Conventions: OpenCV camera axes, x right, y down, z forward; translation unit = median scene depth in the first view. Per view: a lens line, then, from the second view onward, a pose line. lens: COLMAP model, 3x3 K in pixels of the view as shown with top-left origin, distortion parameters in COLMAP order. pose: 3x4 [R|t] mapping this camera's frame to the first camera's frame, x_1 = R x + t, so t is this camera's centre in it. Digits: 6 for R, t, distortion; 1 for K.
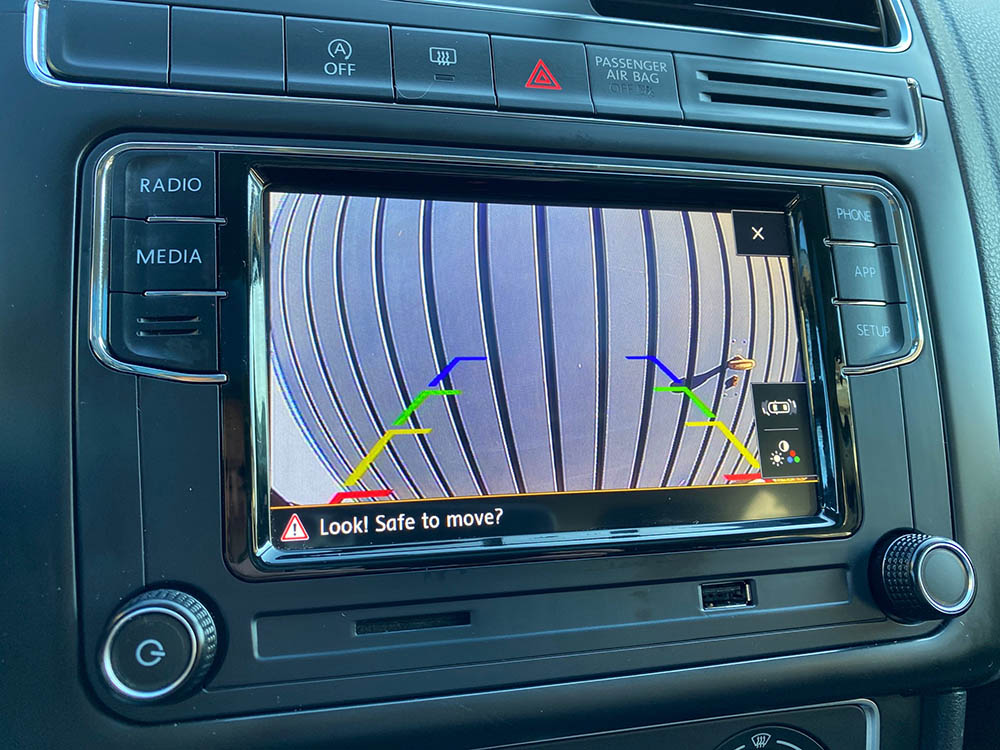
lens RADIAL K [[754.6, 0, 500.0], [0, 754.6, 375.0], [0, 0, 1]] dist [0.001546, -0.003308]
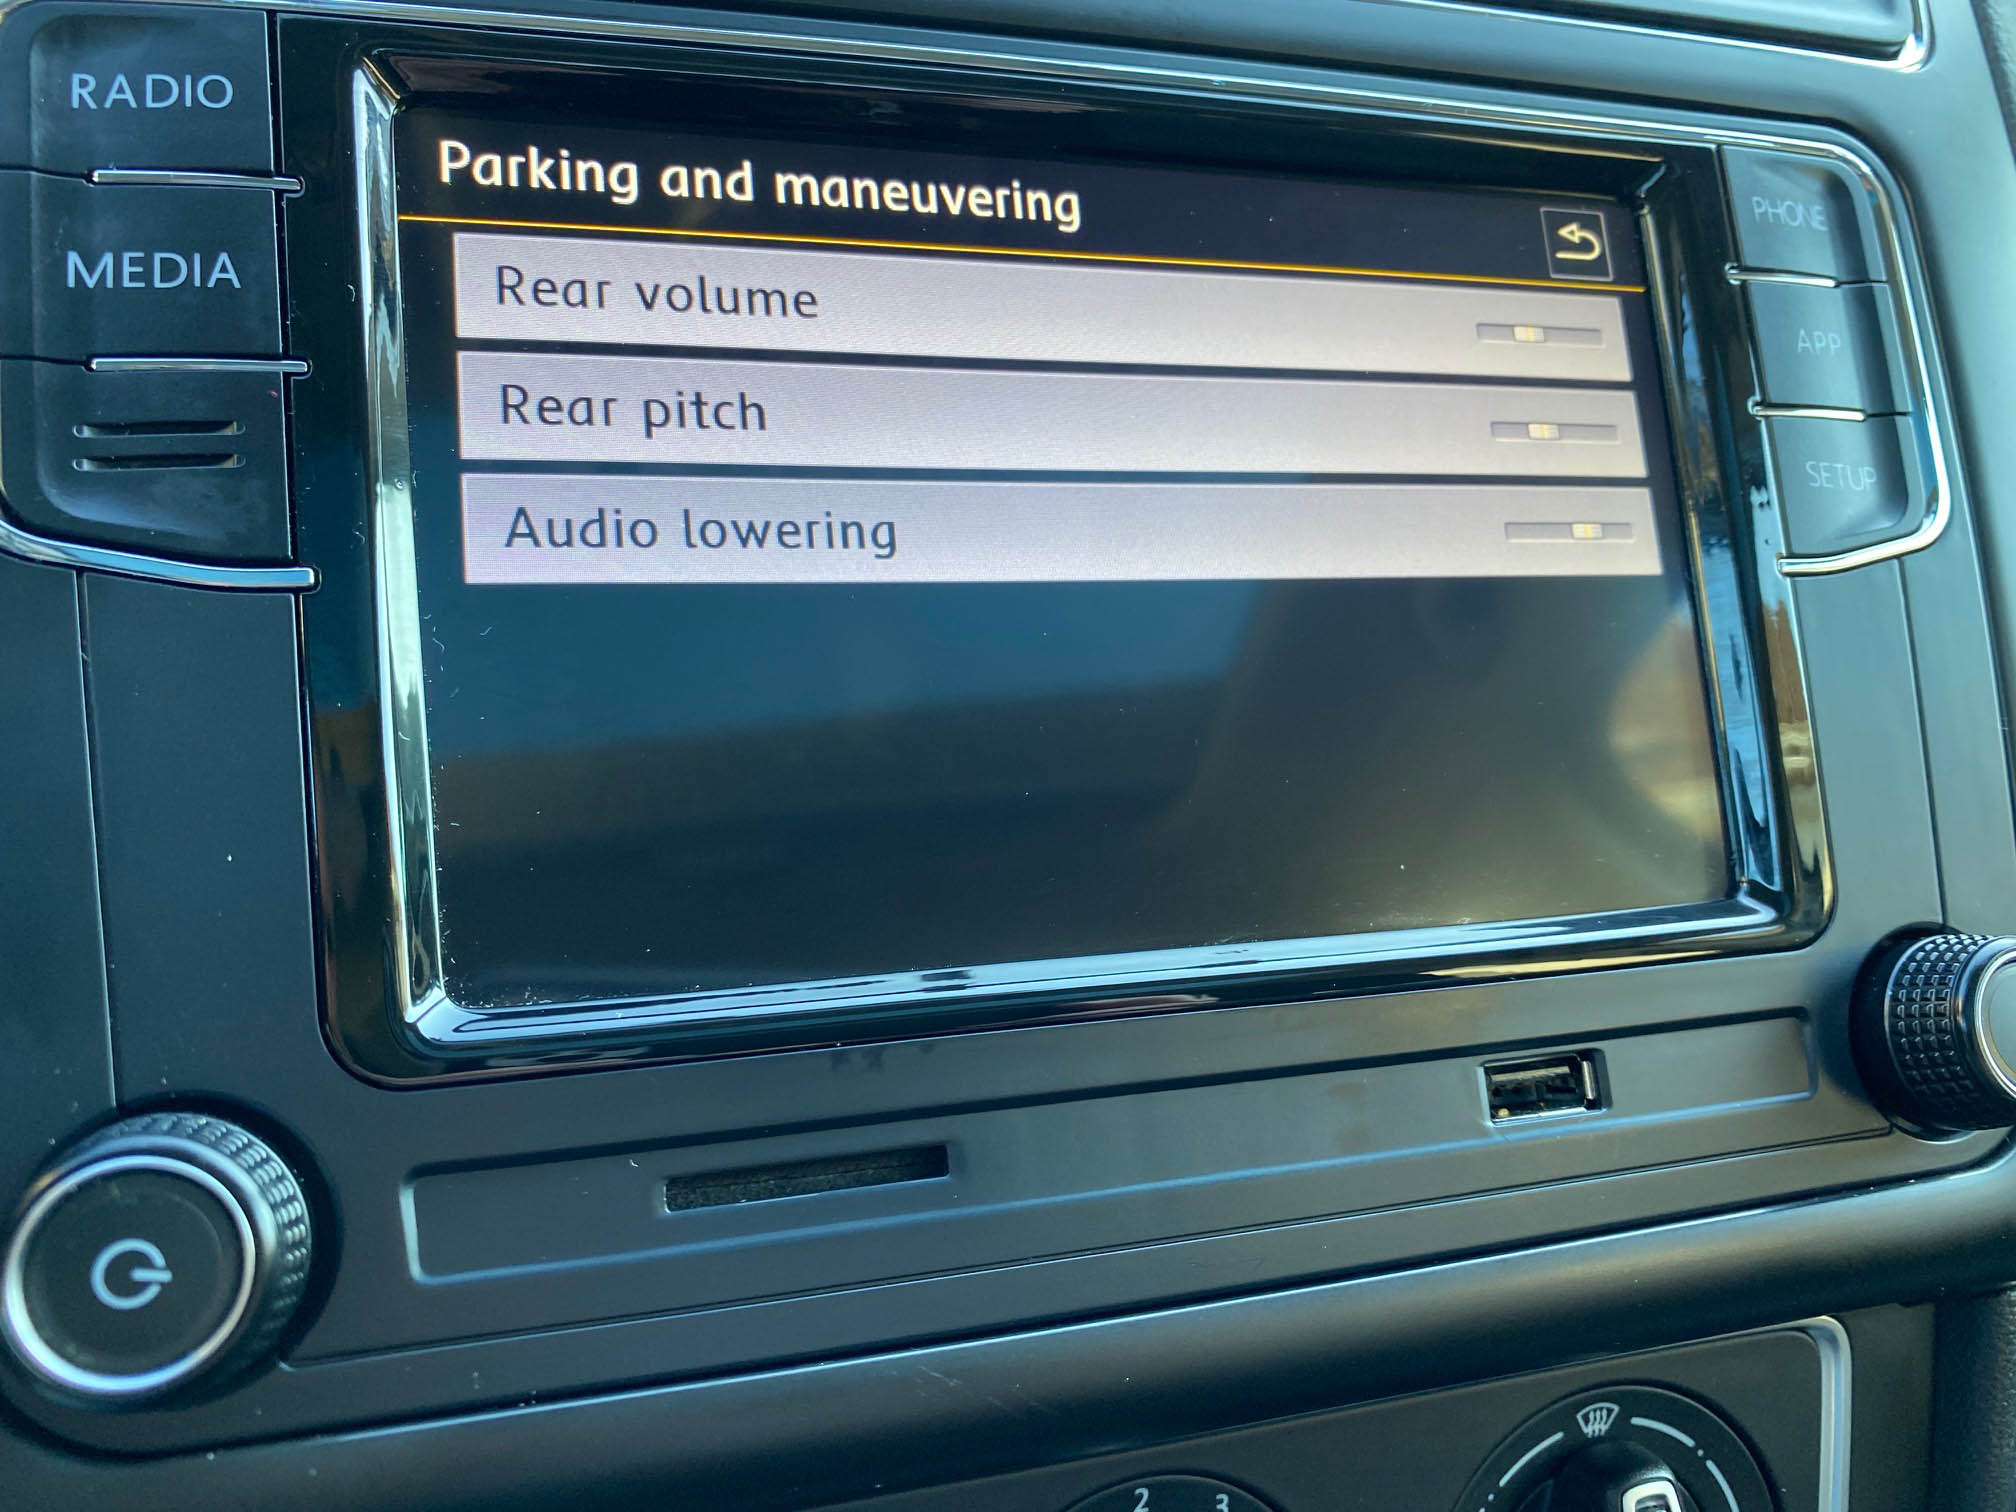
lens RADIAL K [[1552.7, 0, 1006.6], [0, 1552.7, 745.6], [0, 0, 1]] dist [-0.010490, 0.005367]
pose [[0.998052, -0.024737, 0.057270, -0.046792], [0.023052, 0.999287, 0.029905, 0.068489], [-0.057968, -0.028526, 0.997911, 0.157322]]
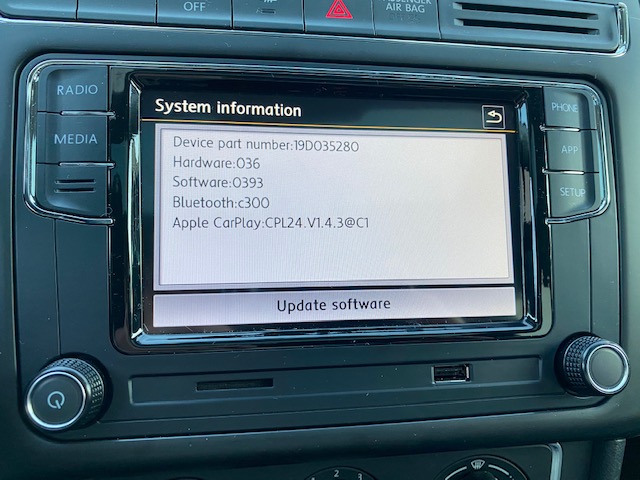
lens RADIAL K [[483.0, 0, 320.0], [0, 483.0, 240.0], [0, 0, 1]] dist [0.001546, -0.003308]
pose [[0.996174, 0.026670, -0.083221, 0.120163], [-0.019411, 0.996032, 0.086852, -0.046108], [0.085207, -0.084904, 0.992739, 0.066053]]
